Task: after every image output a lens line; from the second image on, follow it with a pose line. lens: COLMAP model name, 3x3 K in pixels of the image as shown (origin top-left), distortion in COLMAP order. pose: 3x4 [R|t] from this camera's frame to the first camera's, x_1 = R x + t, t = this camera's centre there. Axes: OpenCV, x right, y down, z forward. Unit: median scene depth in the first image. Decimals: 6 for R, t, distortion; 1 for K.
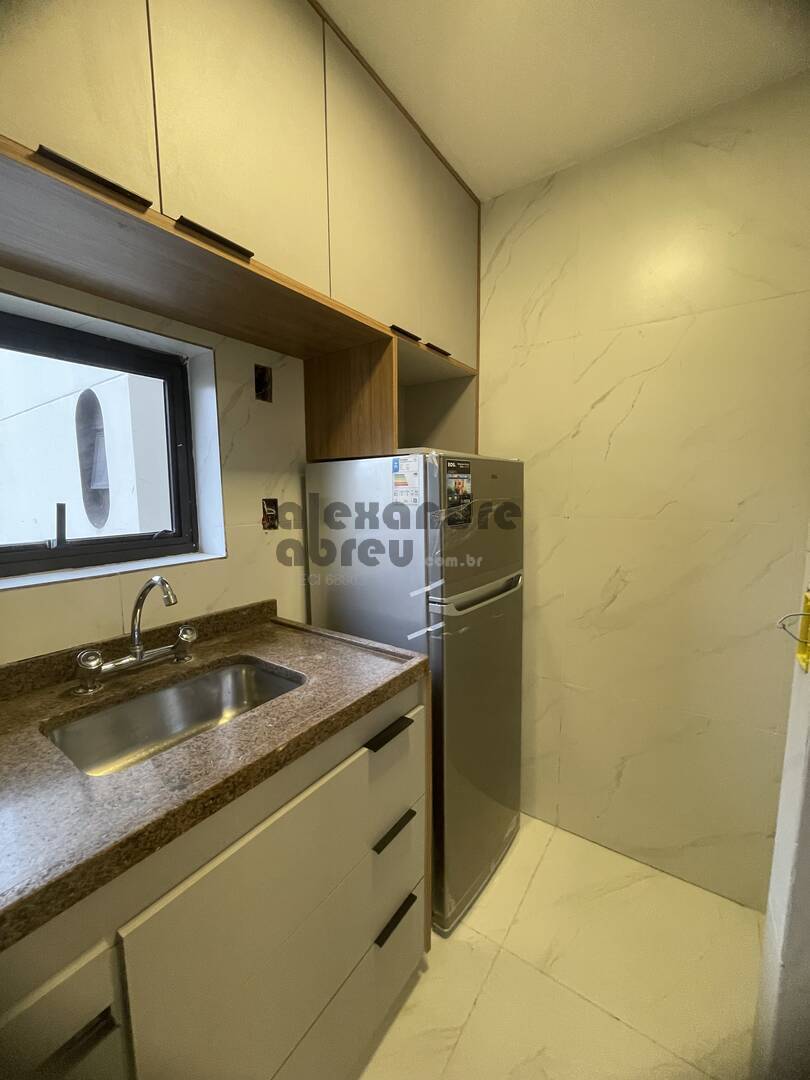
lens RADIAL K [[438.7, 0, 405.0], [0, 438.7, 542.5], [0, 0, 1]] dist [-0.003920, 0.000452]
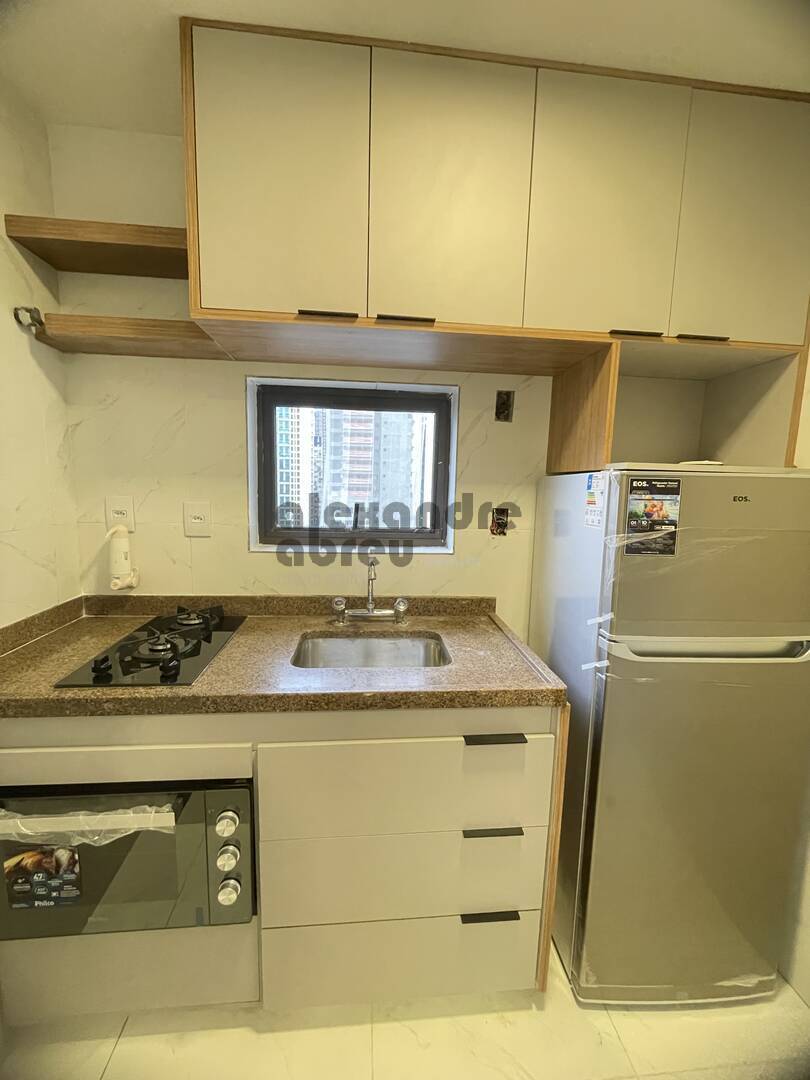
lens RADIAL K [[438.7, 0, 403.9], [0, 438.7, 542.1], [0, 0, 1]] dist [-0.003920, 0.000452]
pose [[0.644210, 0.122391, -0.754993, 0.445978], [-0.121331, 0.990967, 0.057117, -0.054688], [0.755164, 0.054809, 0.653241, 0.094947]]
